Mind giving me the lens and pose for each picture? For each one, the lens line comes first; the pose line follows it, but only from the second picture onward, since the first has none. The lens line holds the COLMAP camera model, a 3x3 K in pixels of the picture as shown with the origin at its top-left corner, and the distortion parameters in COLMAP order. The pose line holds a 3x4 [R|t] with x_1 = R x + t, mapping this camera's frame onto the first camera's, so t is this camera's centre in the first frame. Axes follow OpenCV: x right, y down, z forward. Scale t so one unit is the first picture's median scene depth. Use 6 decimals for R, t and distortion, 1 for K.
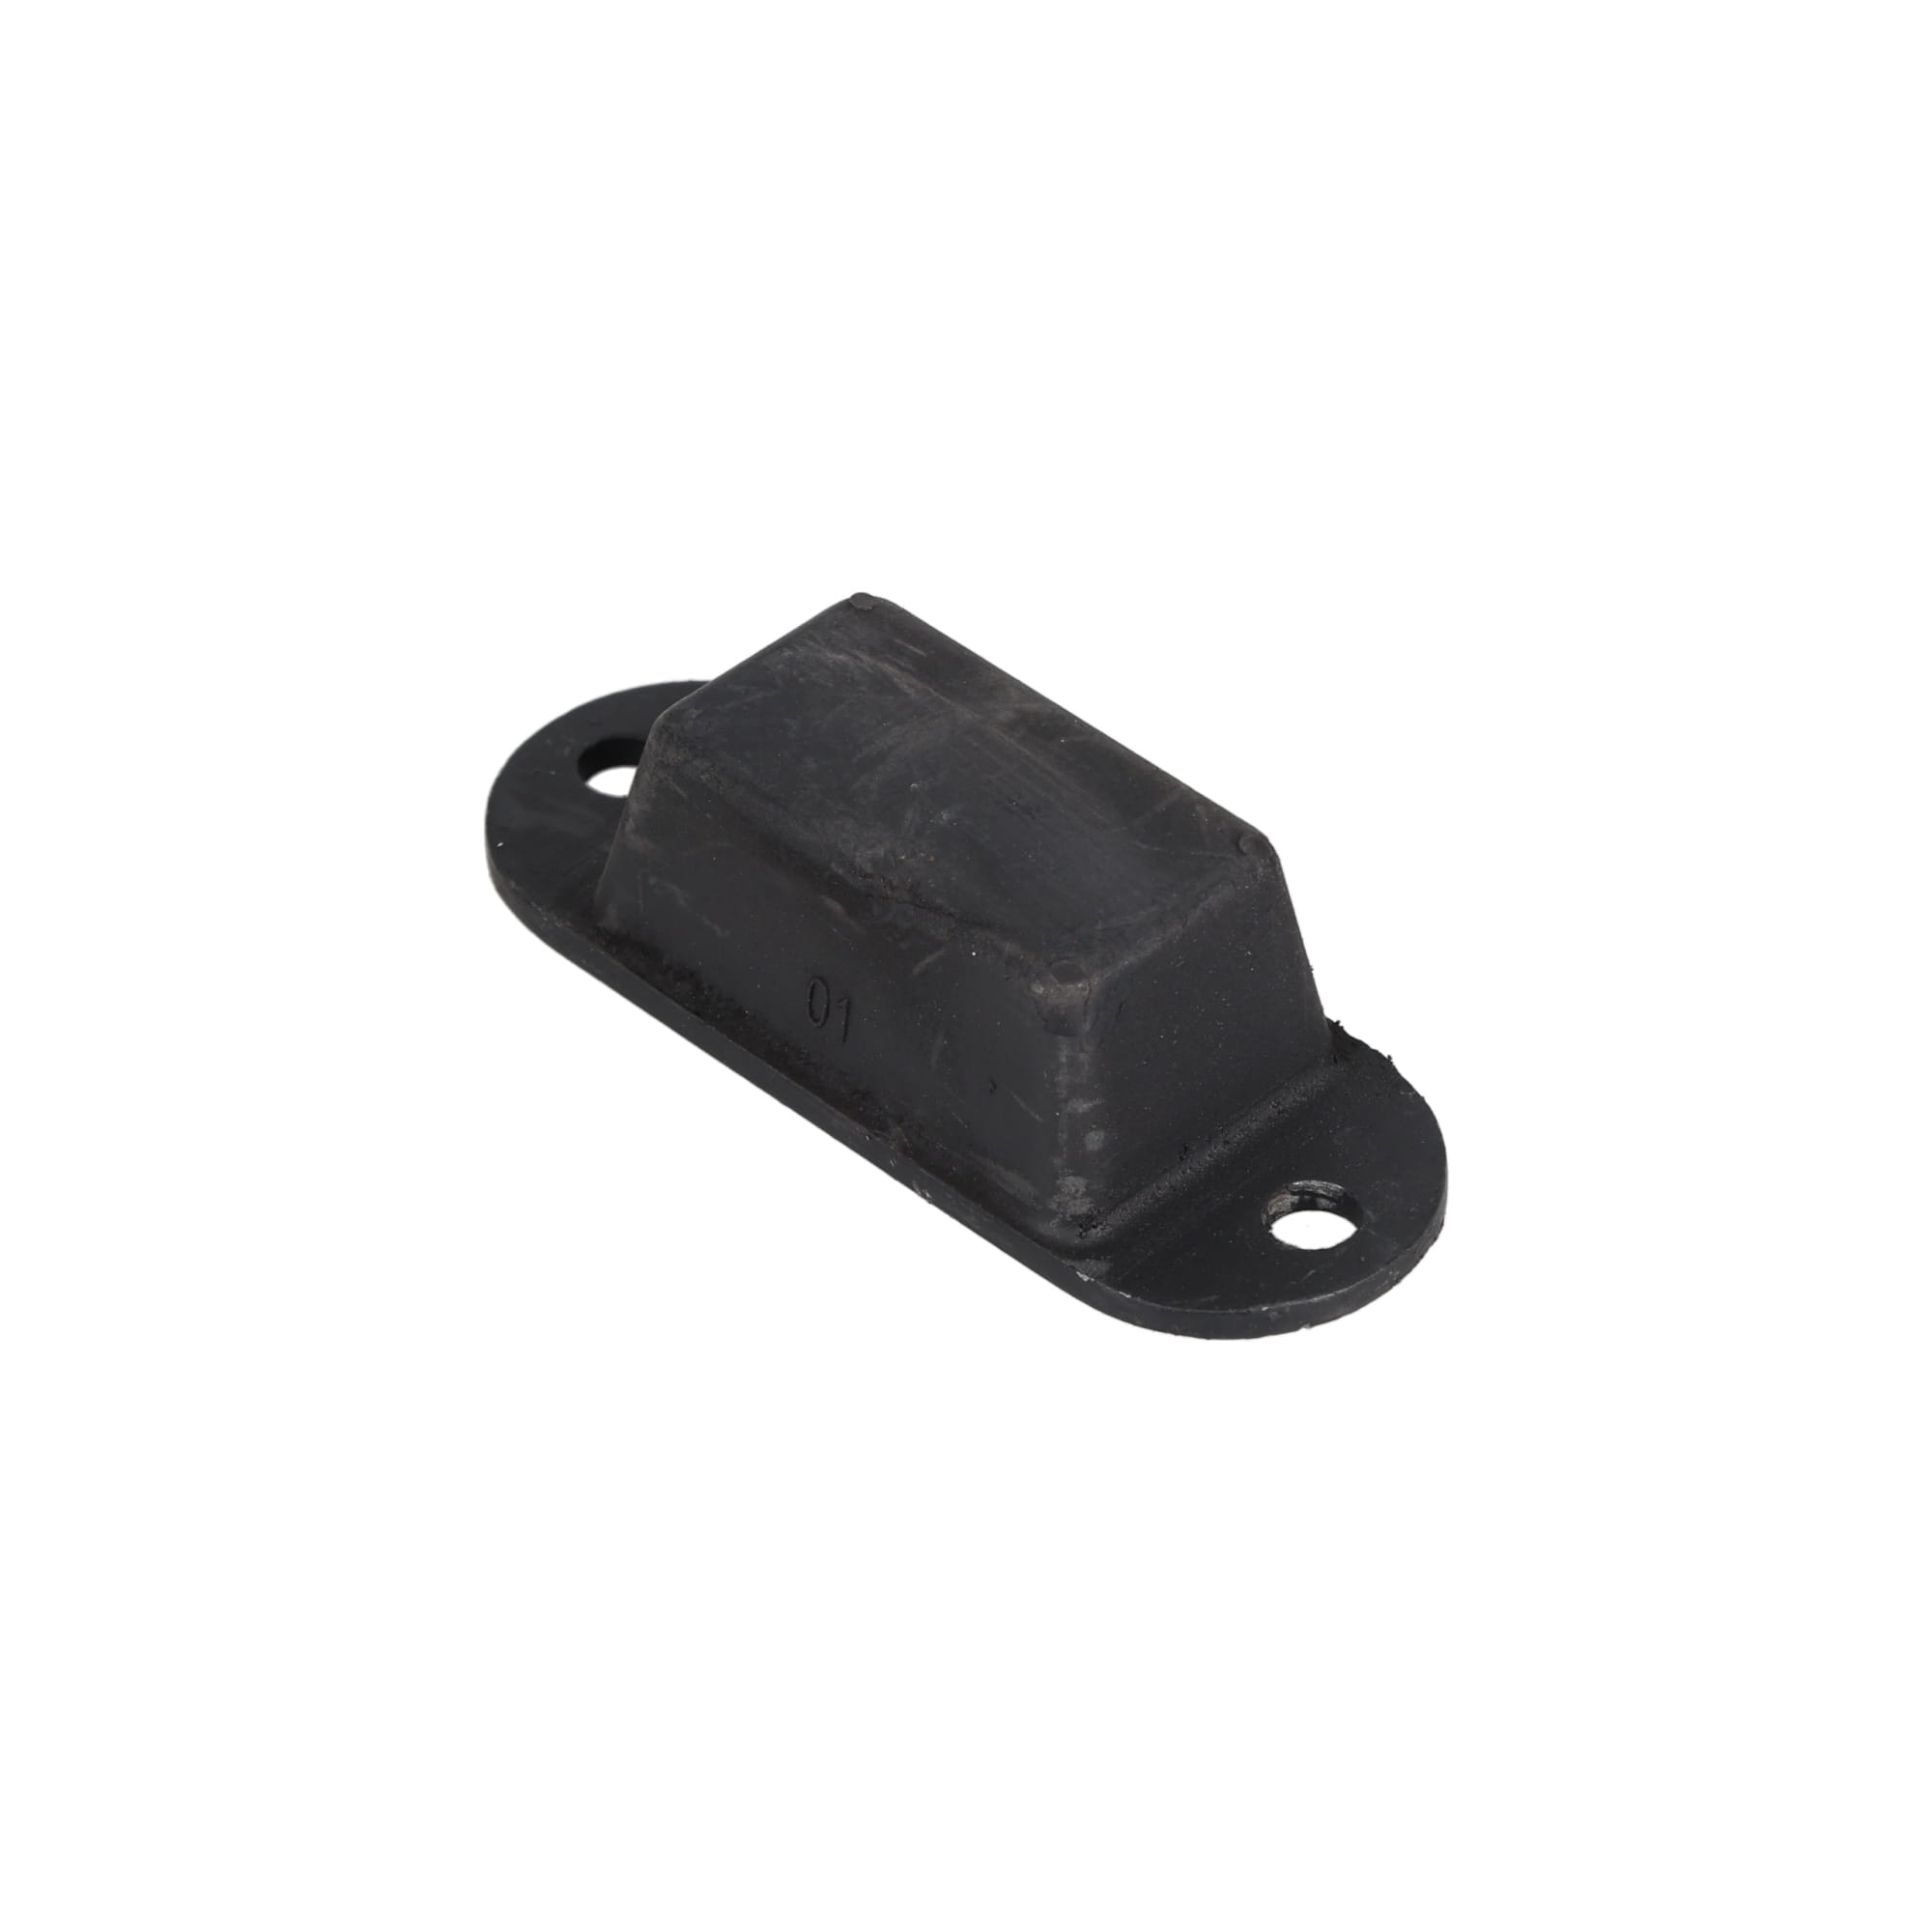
lens RADIAL K [[7766.4, 0, 966.0], [0, 7766.4, 966.0], [0, 0, 1]] dist [4.490159, 1.934395]
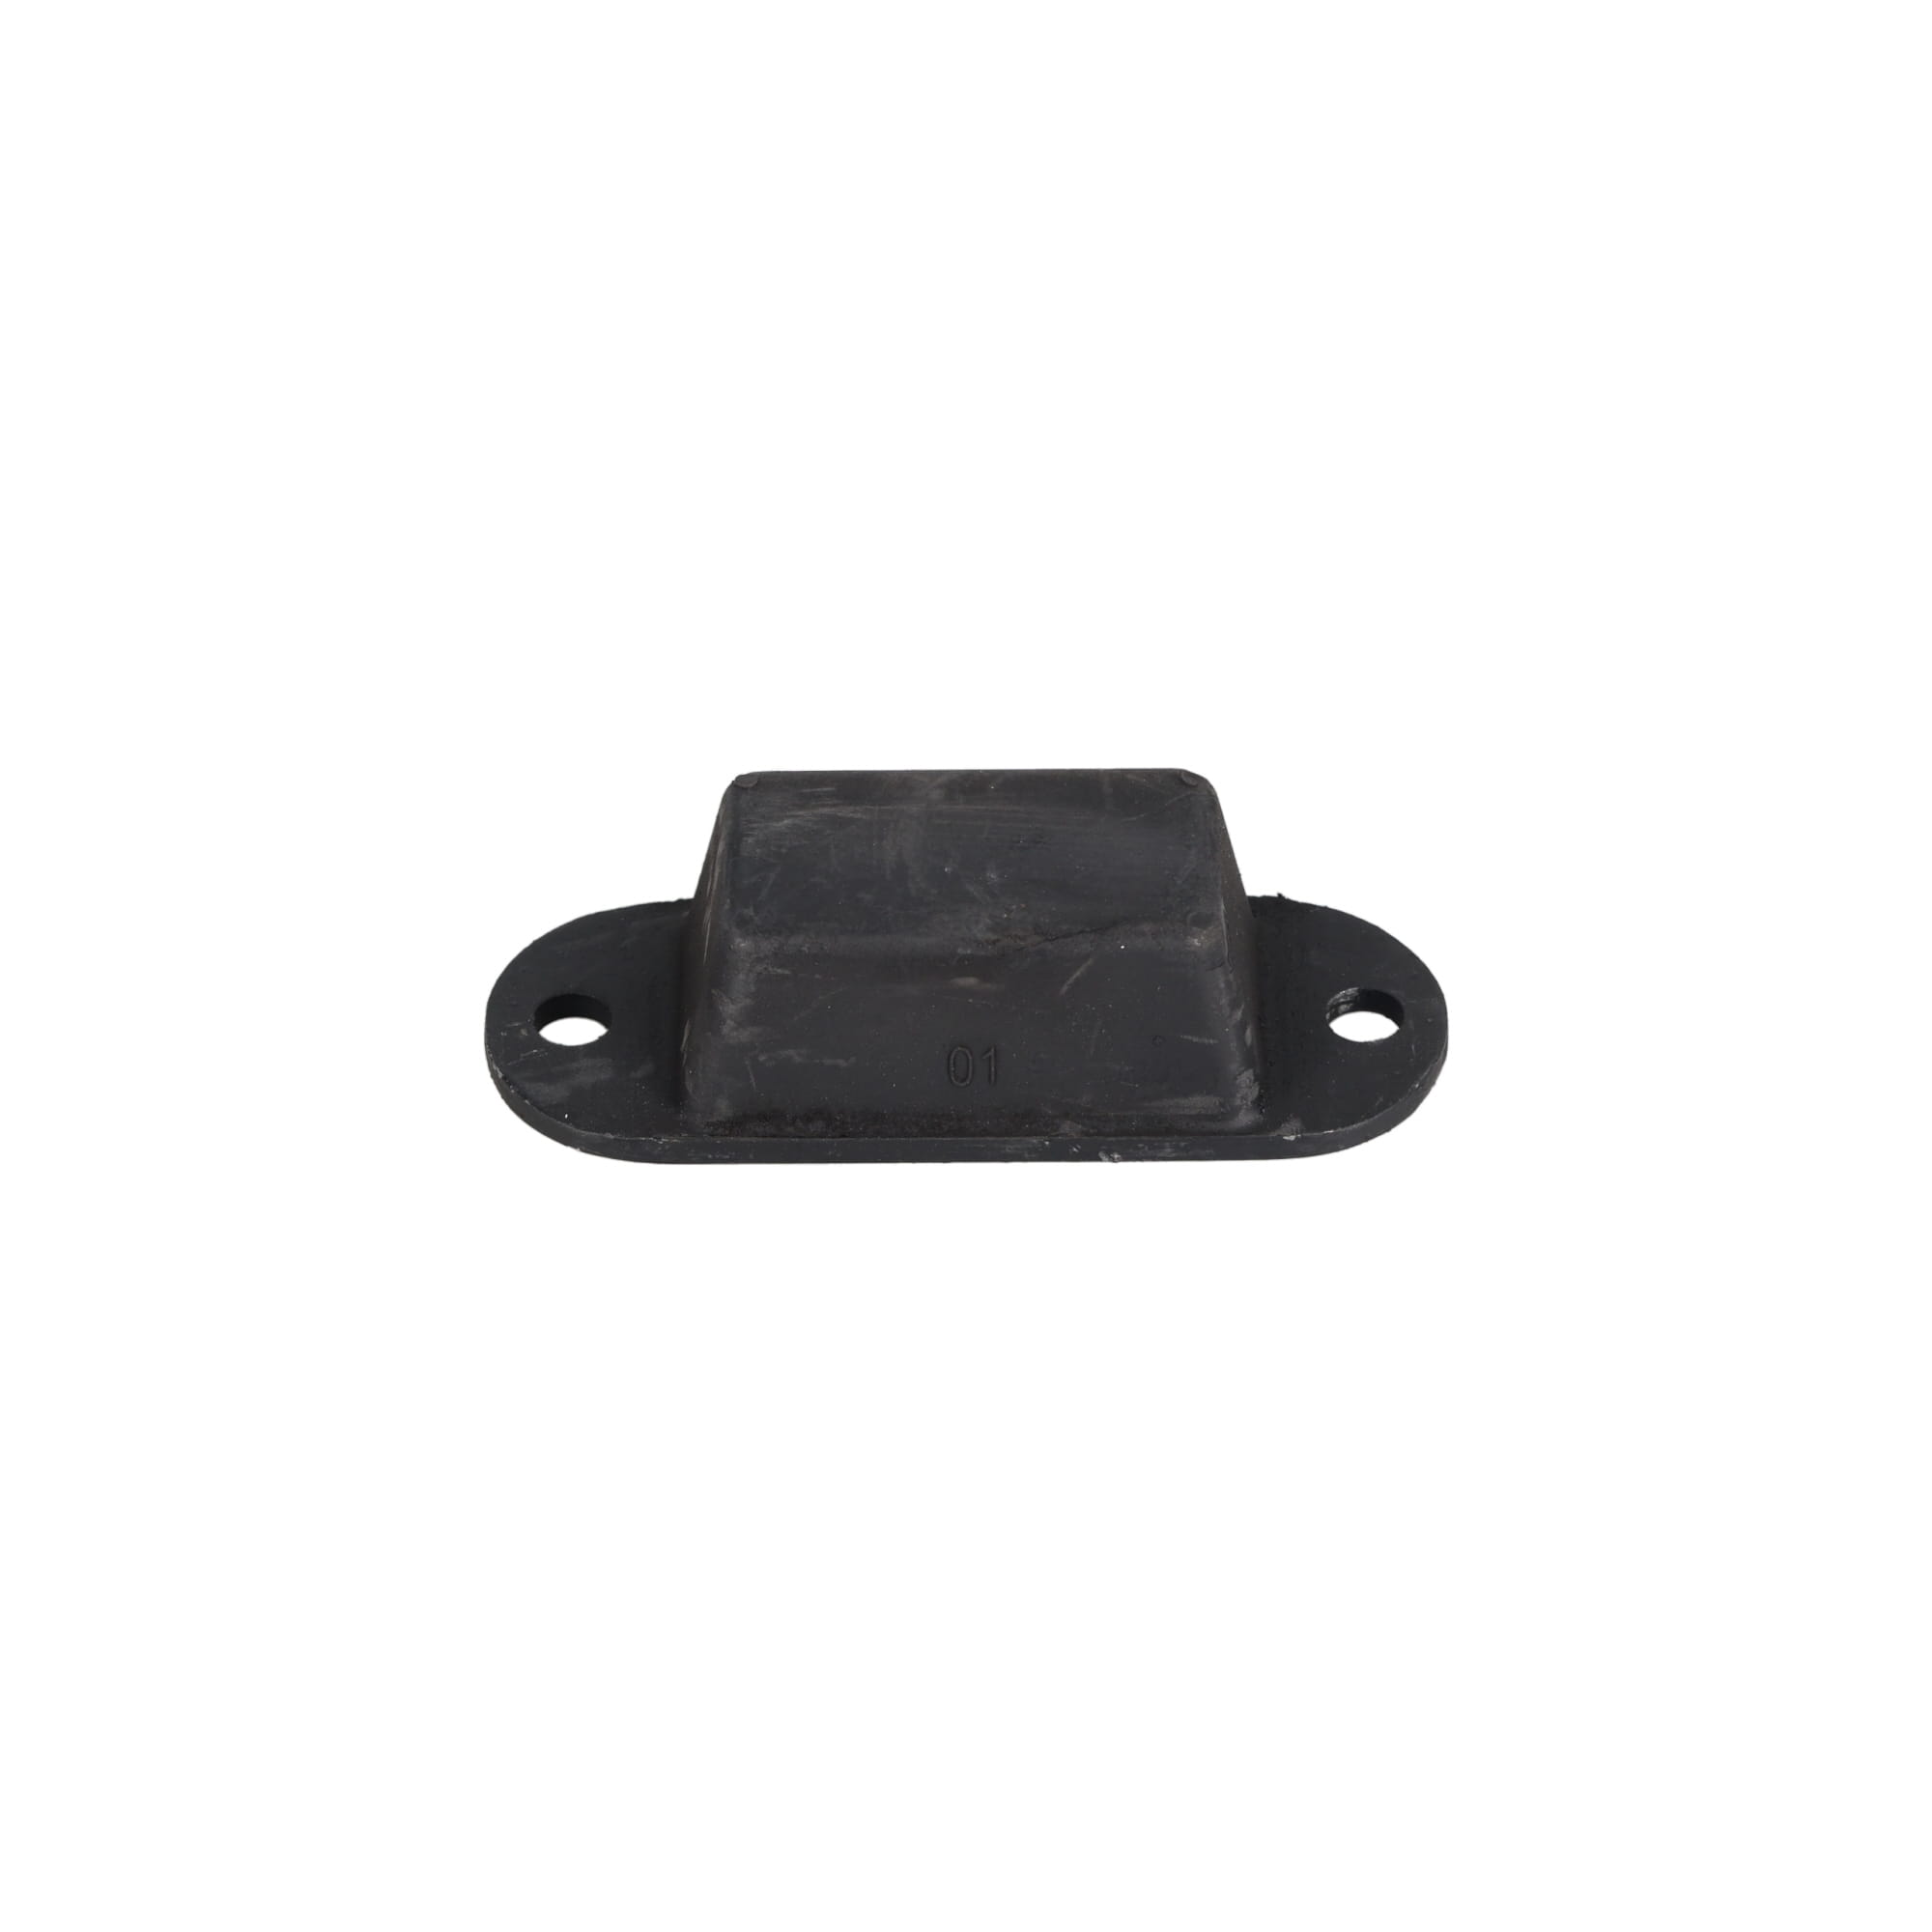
lens RADIAL K [[7766.4, 0, 966.0], [0, 7766.4, 966.0], [0, 0, 1]] dist [4.490159, 1.934395]
pose [[0.706832, -0.467737, 0.530670, -0.652006], [0.467812, 0.871802, 0.145305, -0.184012], [-0.530604, 0.145548, 0.835030, -0.011153]]
